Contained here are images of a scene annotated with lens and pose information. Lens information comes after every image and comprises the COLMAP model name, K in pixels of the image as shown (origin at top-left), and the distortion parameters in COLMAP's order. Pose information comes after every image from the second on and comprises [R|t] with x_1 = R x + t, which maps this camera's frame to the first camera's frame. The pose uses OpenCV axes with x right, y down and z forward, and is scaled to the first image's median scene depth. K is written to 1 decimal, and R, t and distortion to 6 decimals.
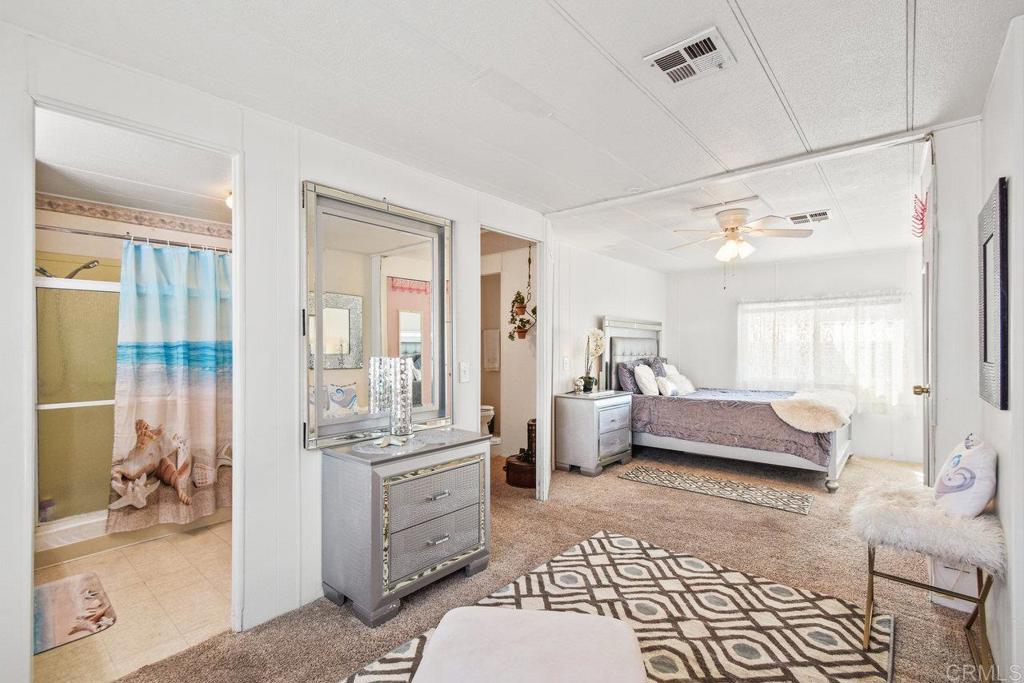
lens RADIAL K [[461.8, 0, 513.0], [0, 461.8, 346.3], [0, 0, 1]] dist [0.001775, -0.000654]
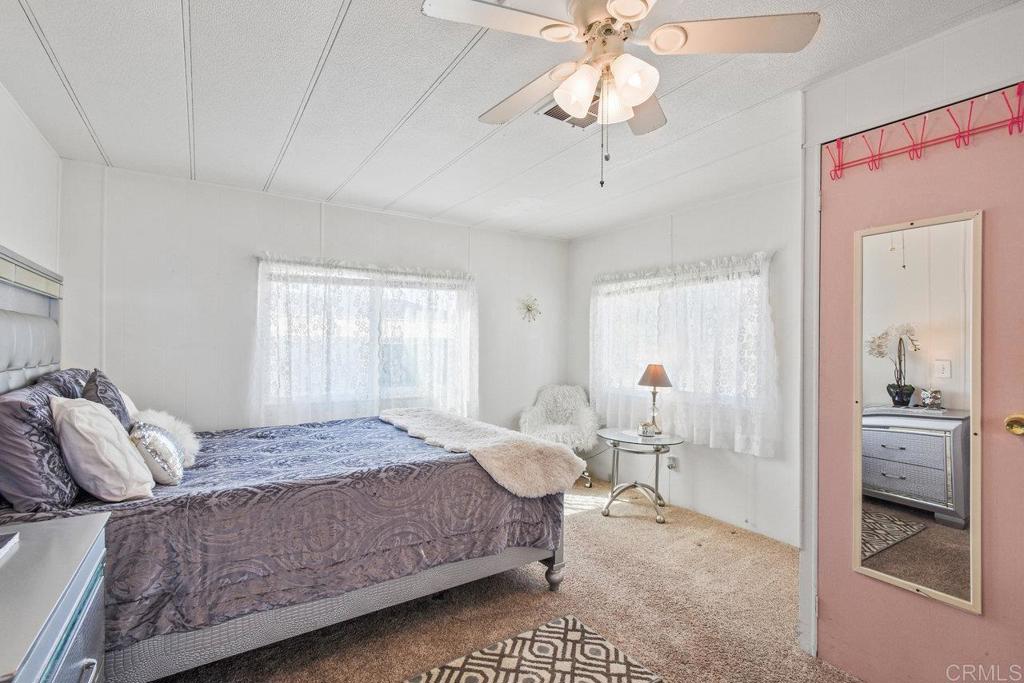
lens RADIAL K [[478.5, 0, 512.0], [0, 478.5, 341.5], [0, 0, 1]] dist [0.000174, -0.000016]
pose [[0.281679, 0.007859, 0.959476, 0.096000], [-0.008941, 0.999945, -0.005566, 0.000074], [-0.959467, -0.007011, 0.281734, 1.139794]]
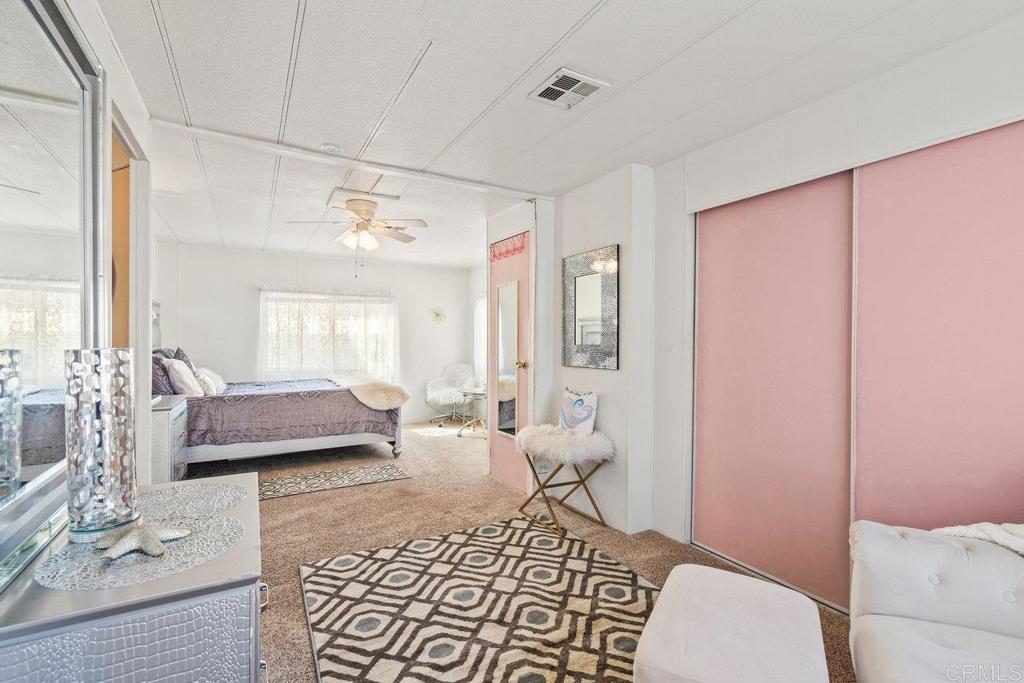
lens RADIAL K [[456.6, 0, 512.8], [0, 456.6, 344.8], [0, 0, 1]] dist [-0.000115, 0.000048]
pose [[0.334996, -0.007524, 0.942189, -0.429541], [-0.005645, 0.999934, 0.009993, 0.012185], [-0.942203, -0.008666, 0.334932, 0.411161]]
